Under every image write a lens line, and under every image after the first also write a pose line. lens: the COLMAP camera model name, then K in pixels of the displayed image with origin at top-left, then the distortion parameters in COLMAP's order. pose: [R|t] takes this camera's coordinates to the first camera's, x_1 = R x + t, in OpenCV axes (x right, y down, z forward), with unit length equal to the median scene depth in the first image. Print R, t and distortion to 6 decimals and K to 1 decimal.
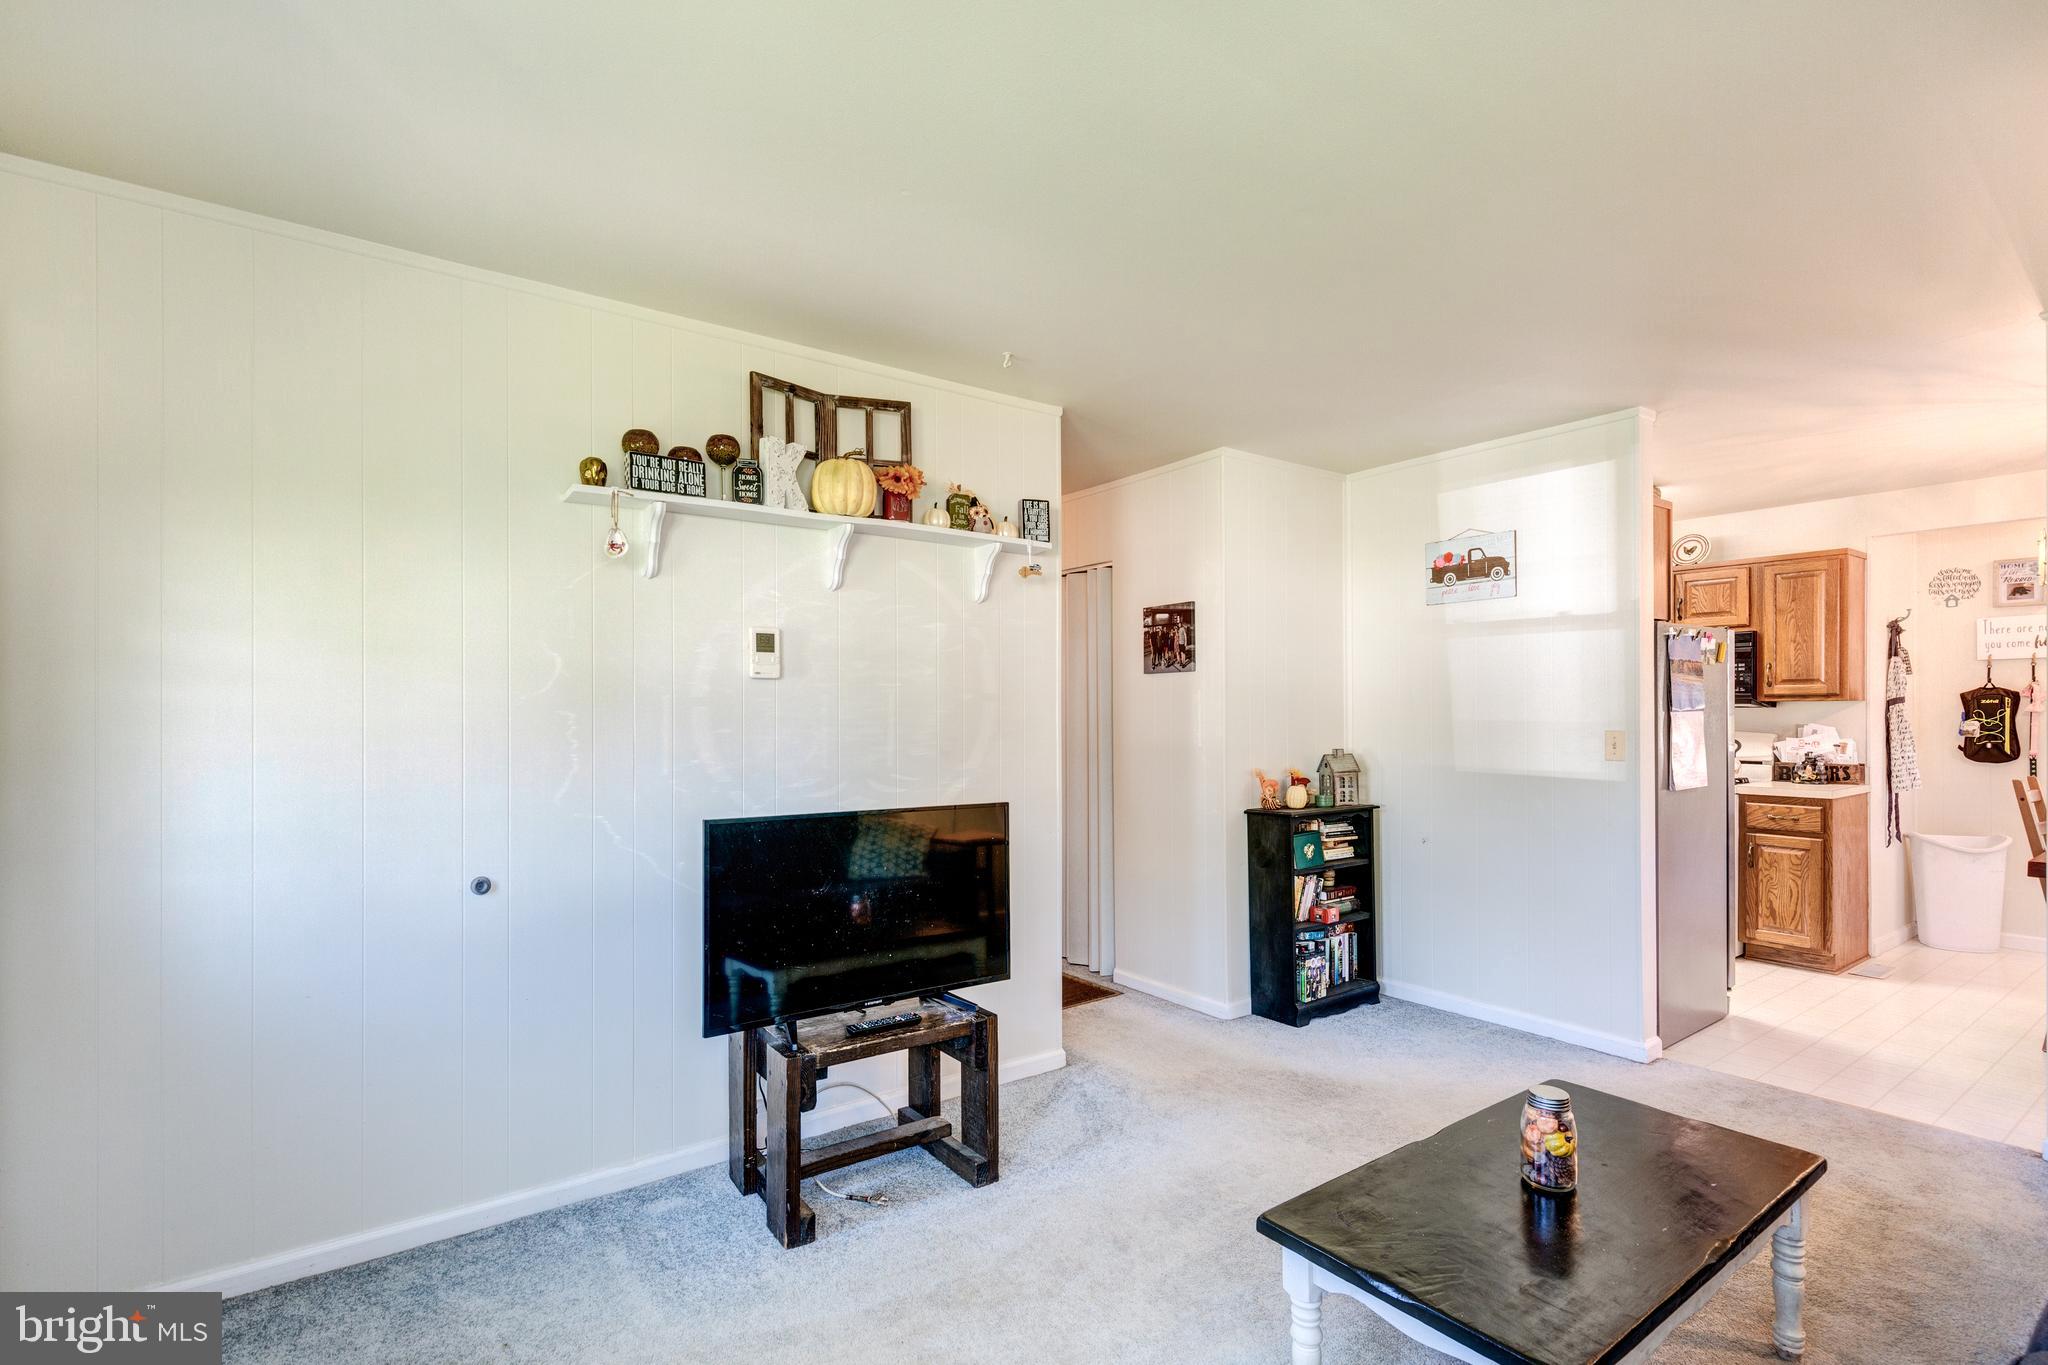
lens RADIAL K [[938.3, 0, 1021.3], [0, 938.3, 708.3], [0, 0, 1]] dist [0.012322, -0.003622]
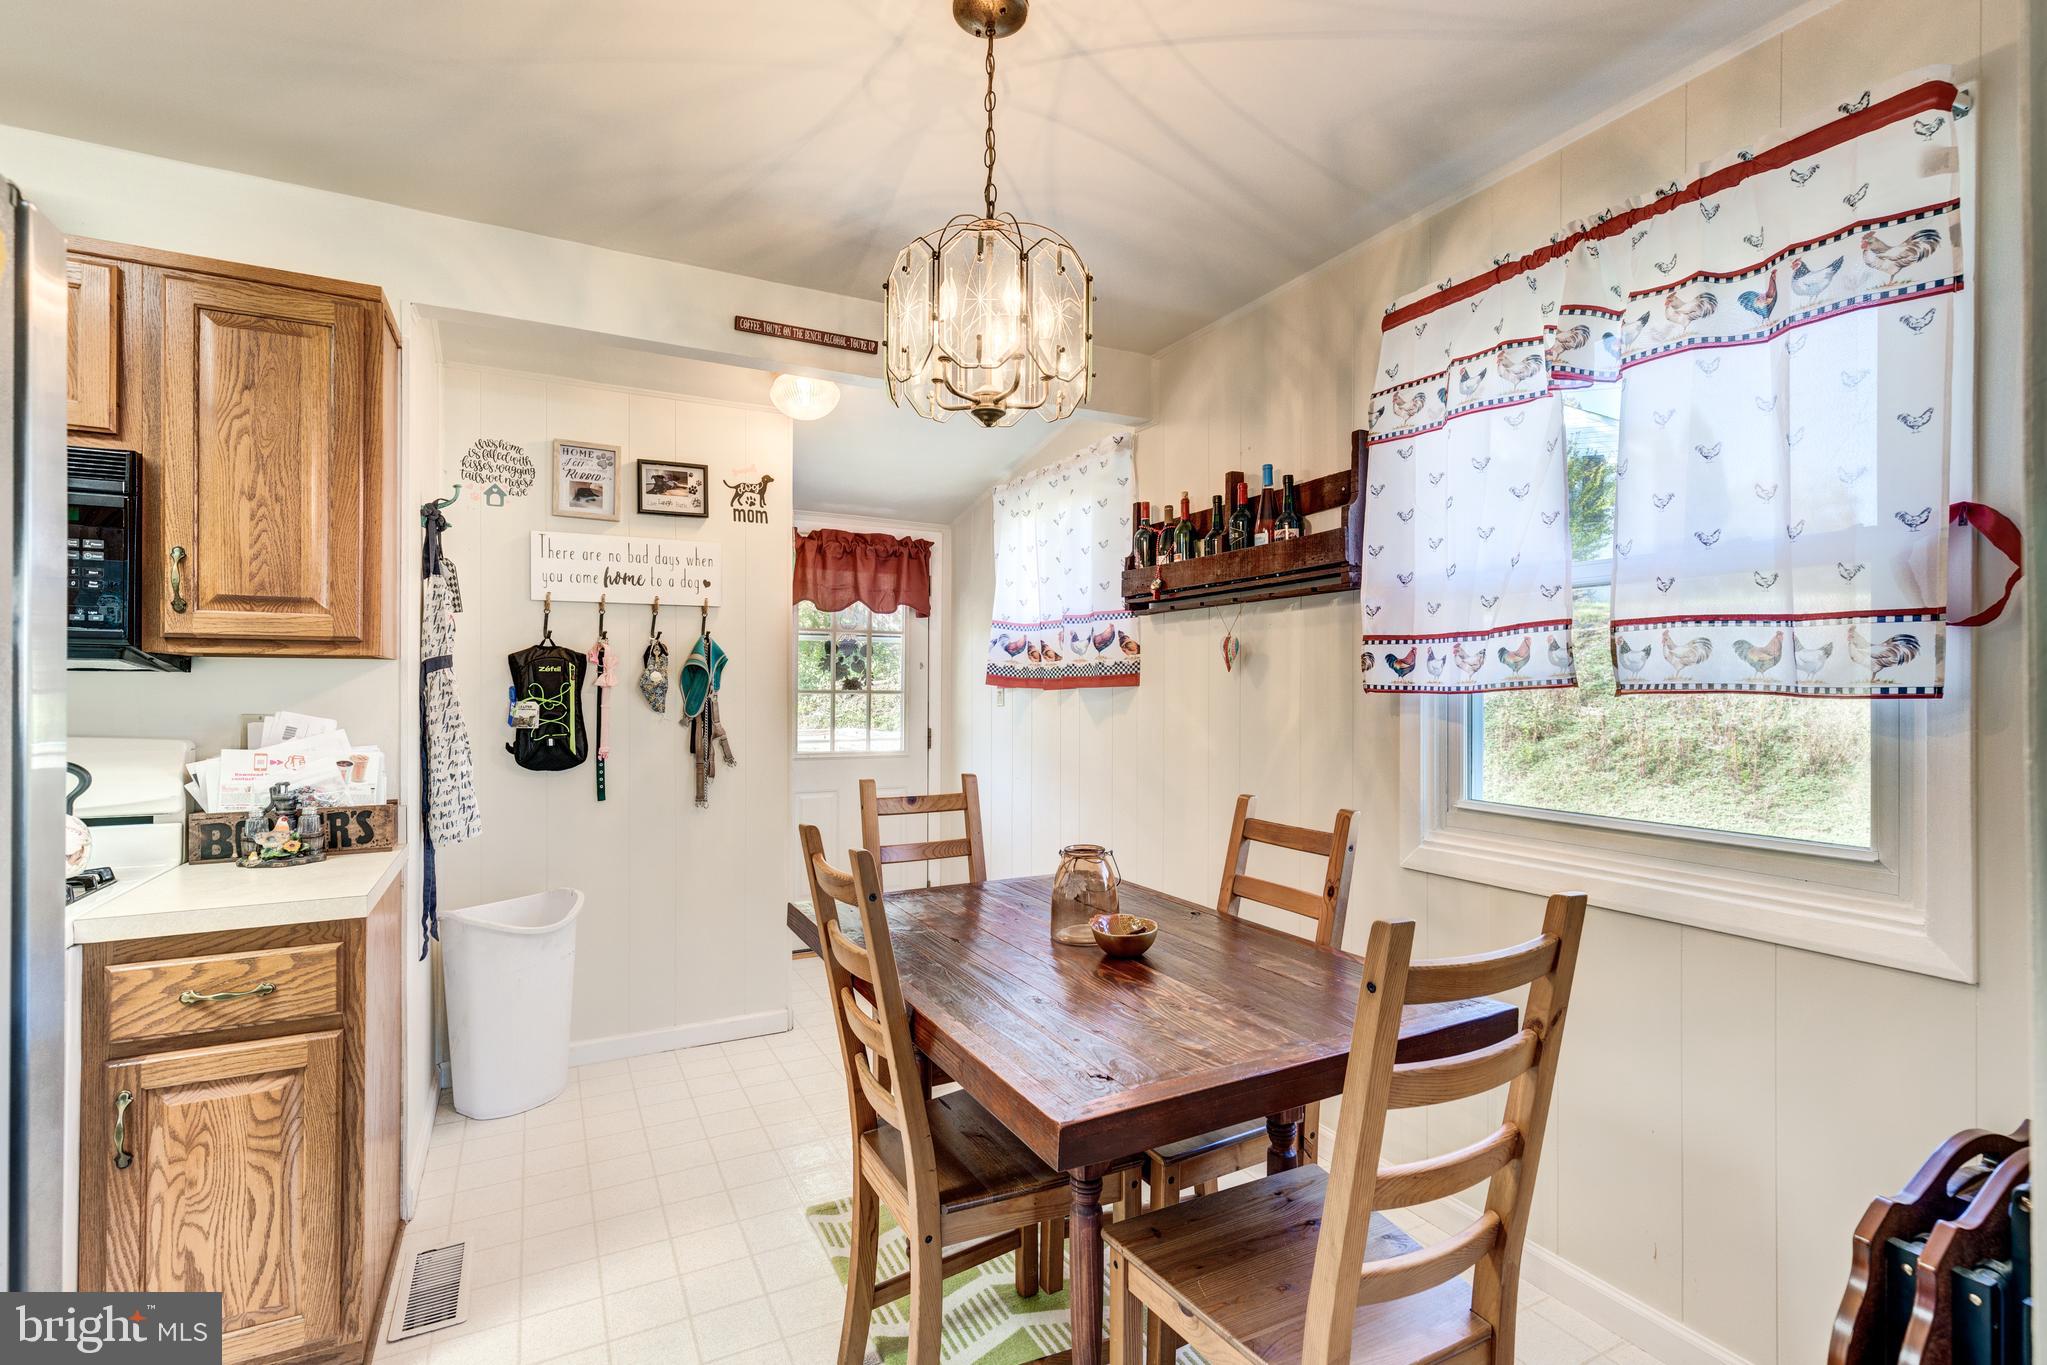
lens RADIAL K [[937.8, 0, 1034.8], [0, 937.8, 691.3], [0, 0, 1]] dist [0.012322, -0.003622]
pose [[0.126806, -0.000572, 0.991927, 0.526432], [-0.005911, 0.999982, 0.001332, 0.004935], [-0.991910, -0.006033, 0.126800, 0.696997]]
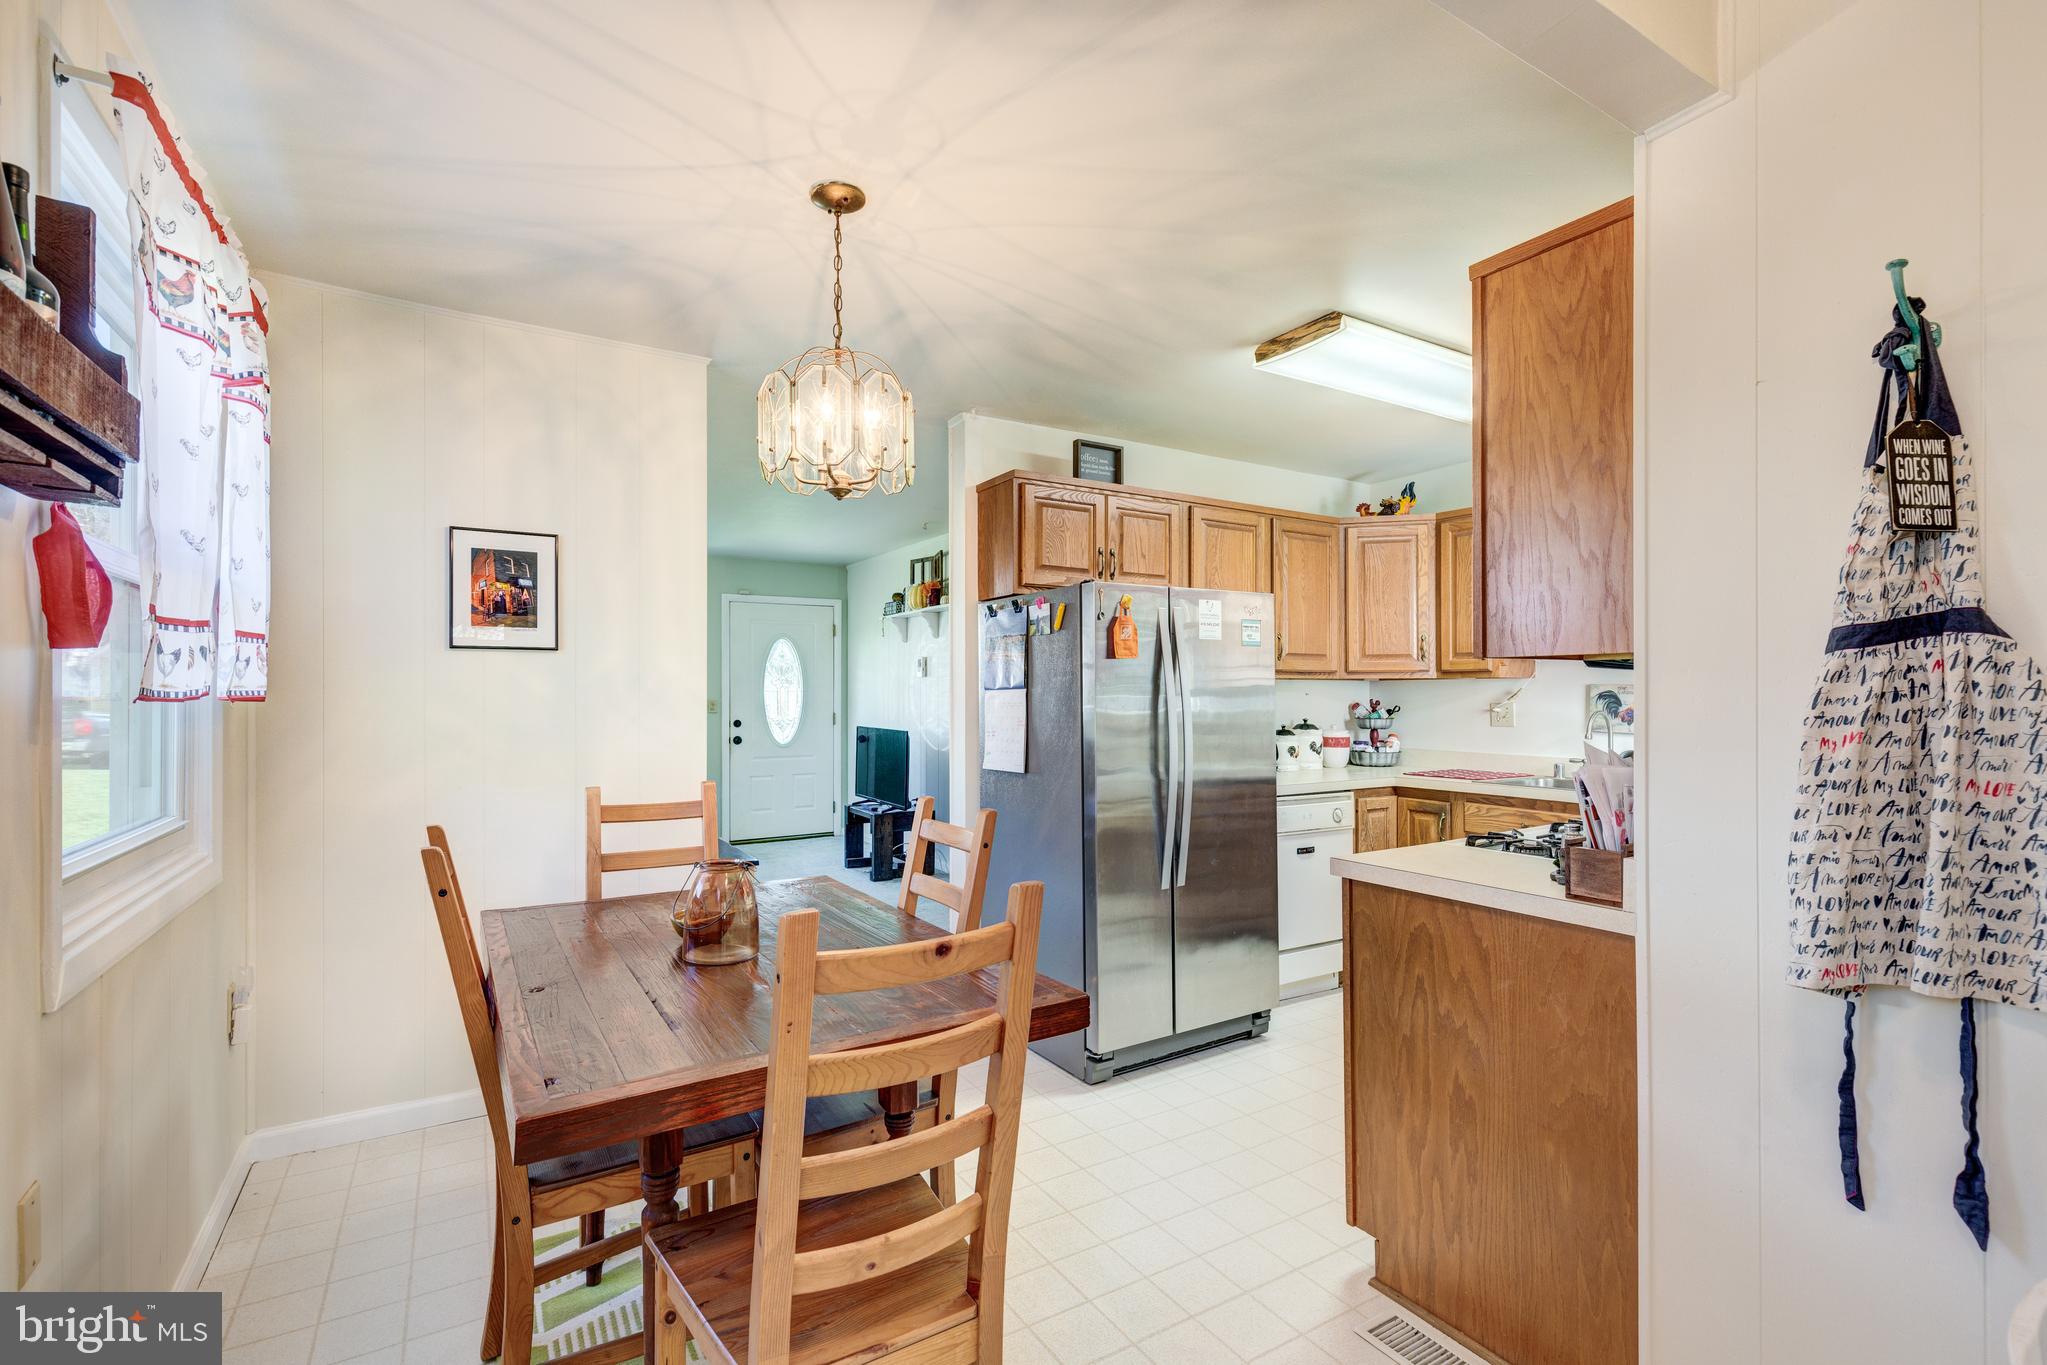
lens RADIAL K [[937.8, 0, 1018.1], [0, 937.8, 686.8], [0, 0, 1]] dist [0.012322, -0.003622]
pose [[-0.081307, -0.003659, -0.996682, 1.337381], [0.006372, 0.999971, -0.004191, 0.003945], [0.996669, -0.006692, -0.081282, 0.887608]]
